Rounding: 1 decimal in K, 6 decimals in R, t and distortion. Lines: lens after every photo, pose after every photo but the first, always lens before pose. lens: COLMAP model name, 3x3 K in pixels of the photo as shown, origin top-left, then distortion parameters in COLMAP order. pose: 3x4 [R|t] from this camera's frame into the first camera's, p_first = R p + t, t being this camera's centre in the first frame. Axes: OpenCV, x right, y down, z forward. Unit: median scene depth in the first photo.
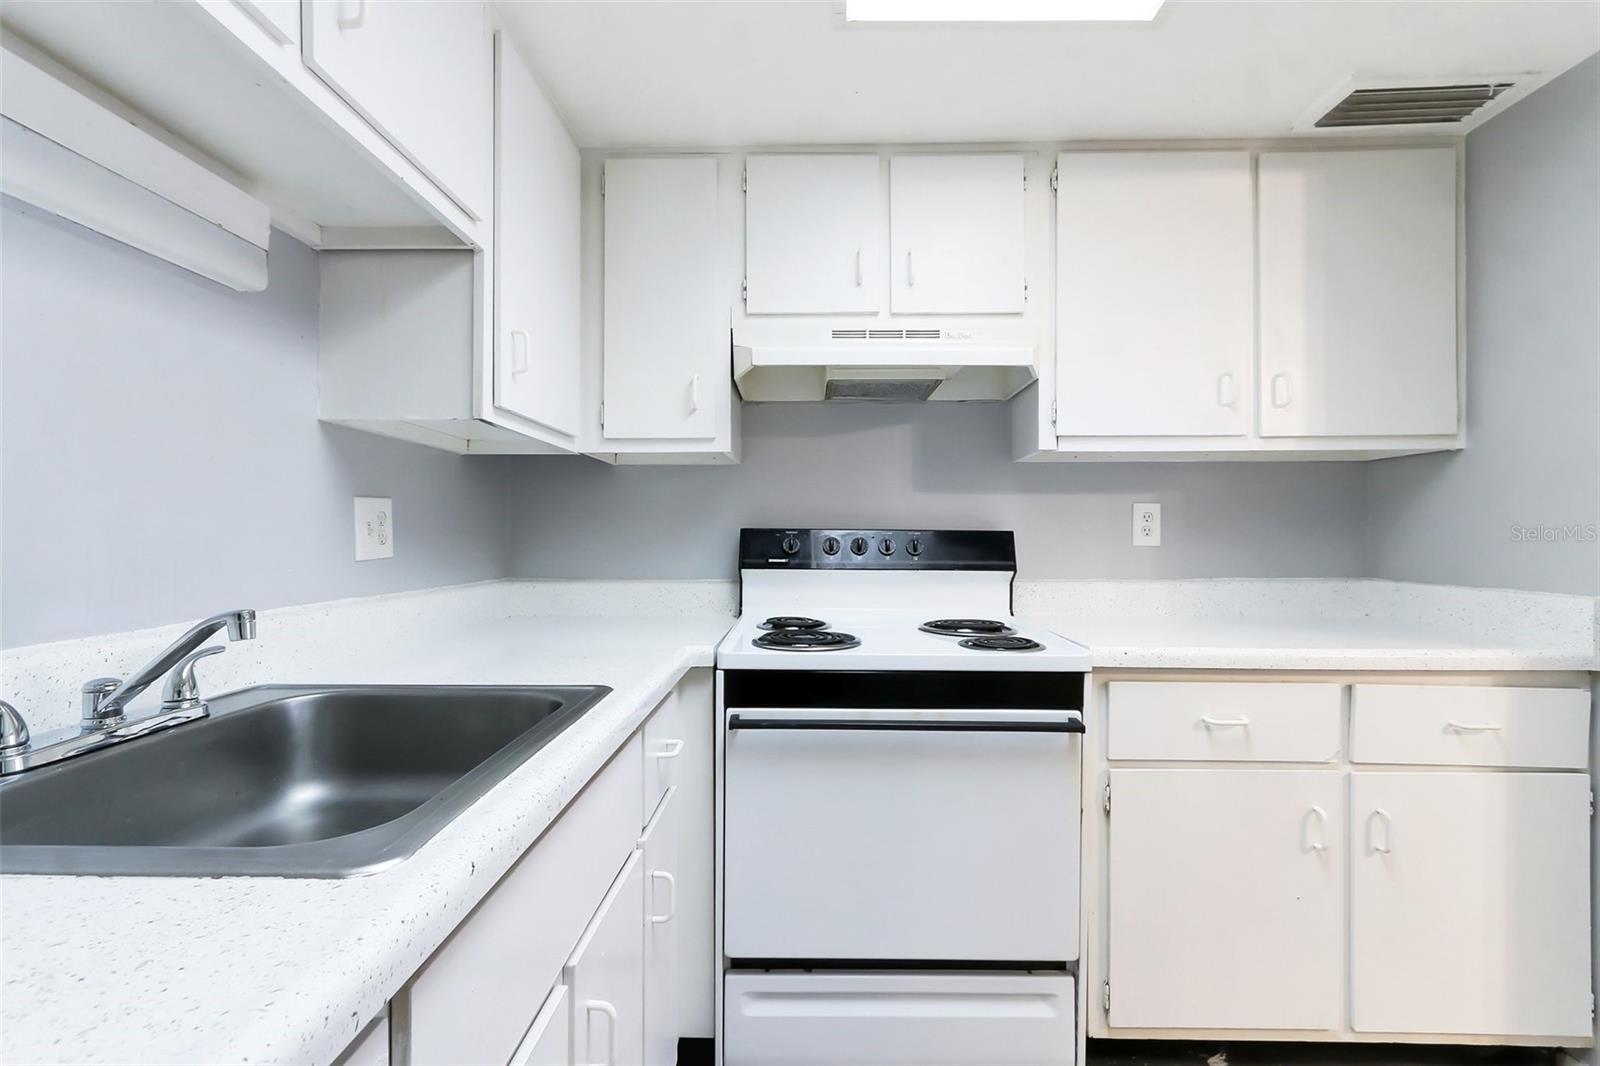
lens RADIAL K [[753.1, 0, 800.0], [0, 753.1, 533.0], [0, 0, 1]] dist [-0.025336, 0.000036]
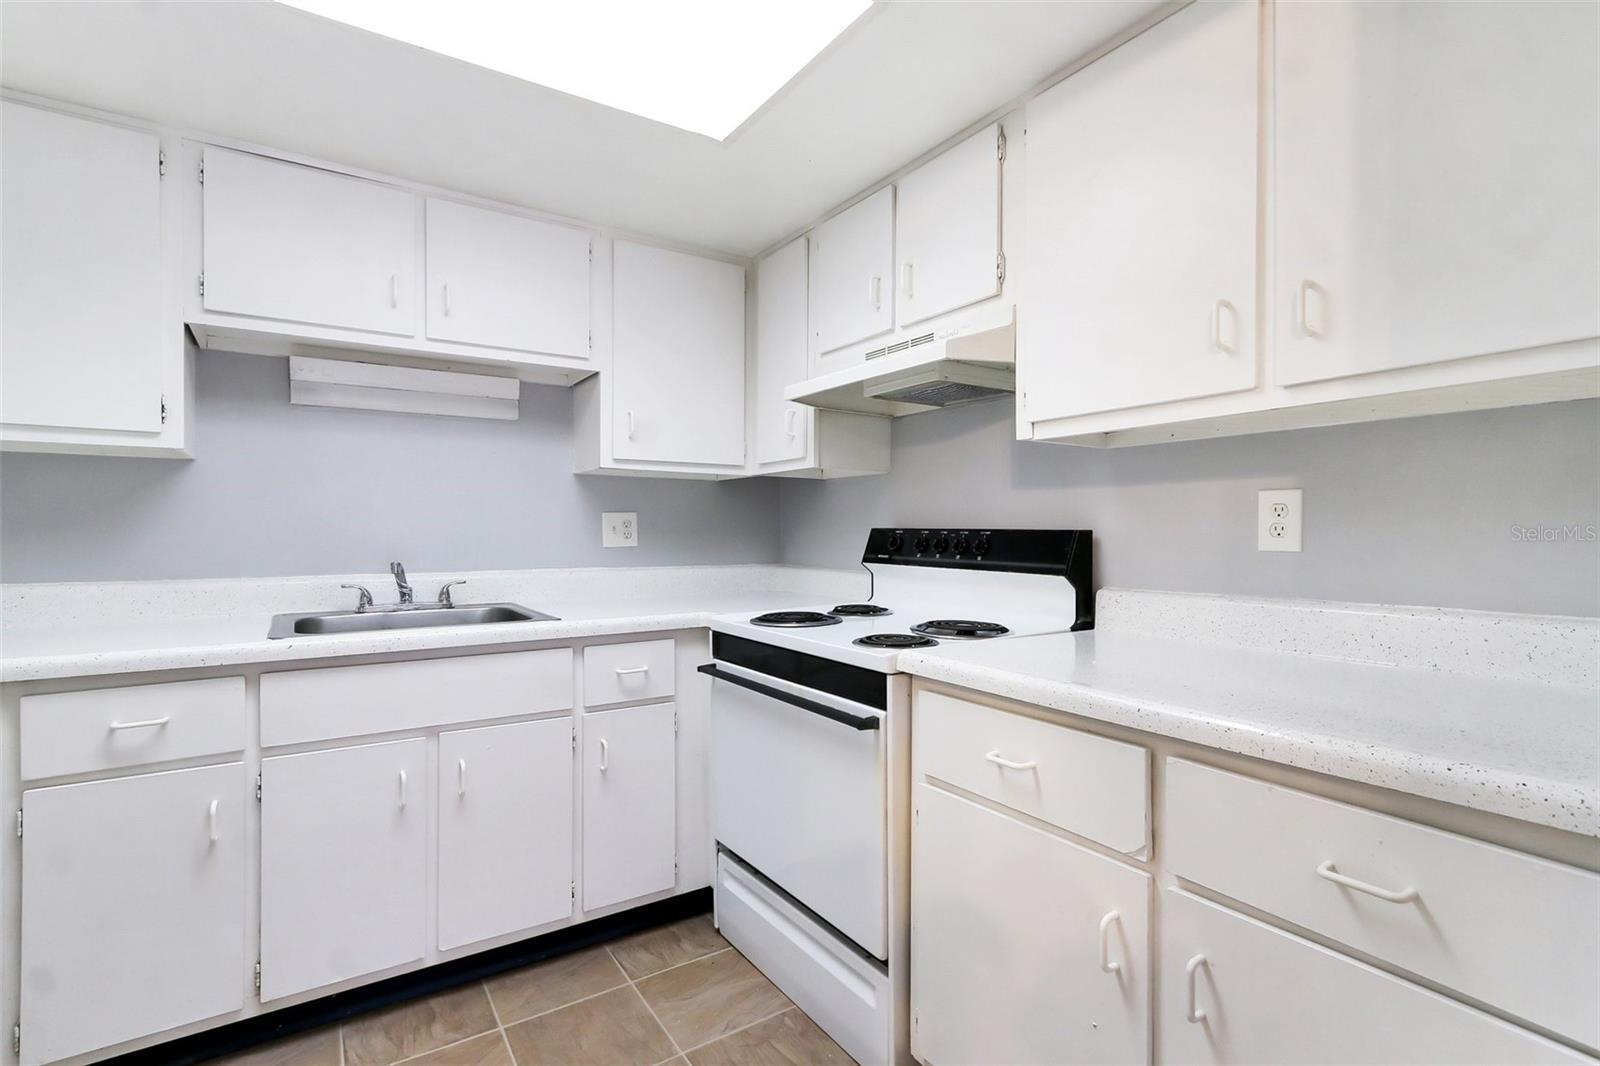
lens RADIAL K [[753.1, 0, 800.0], [0, 753.1, 533.0], [0, 0, 1]] dist [-0.025336, 0.000036]
pose [[0.562405, 0.002095, -0.826859, 0.951636], [0.000837, 0.999995, 0.003103, -0.002781], [0.826861, -0.002437, 0.562400, 0.287516]]
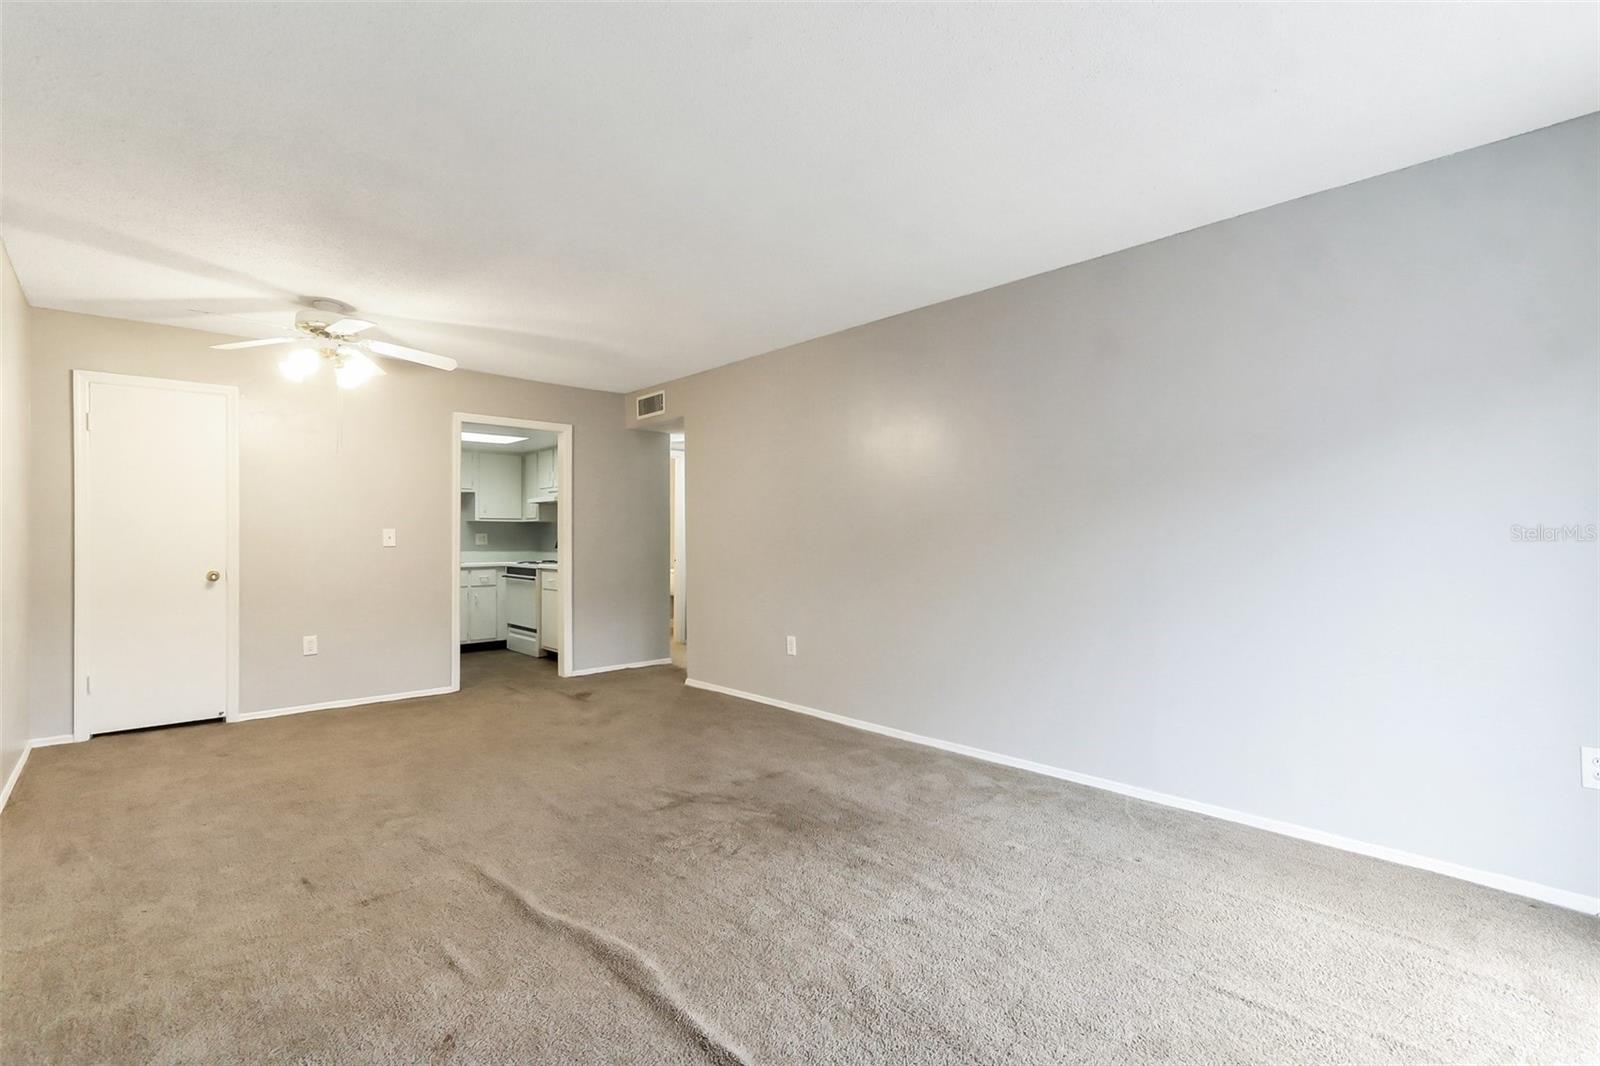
lens RADIAL K [[753.1, 0, 800.0], [0, 753.1, 533.0], [0, 0, 1]] dist [-0.025336, 0.000036]
pose [[0.679900, -0.008060, -0.733261, 4.209866], [0.005260, 0.999967, -0.006114, -0.004147], [0.733286, 0.000300, 0.679920, -0.859950]]
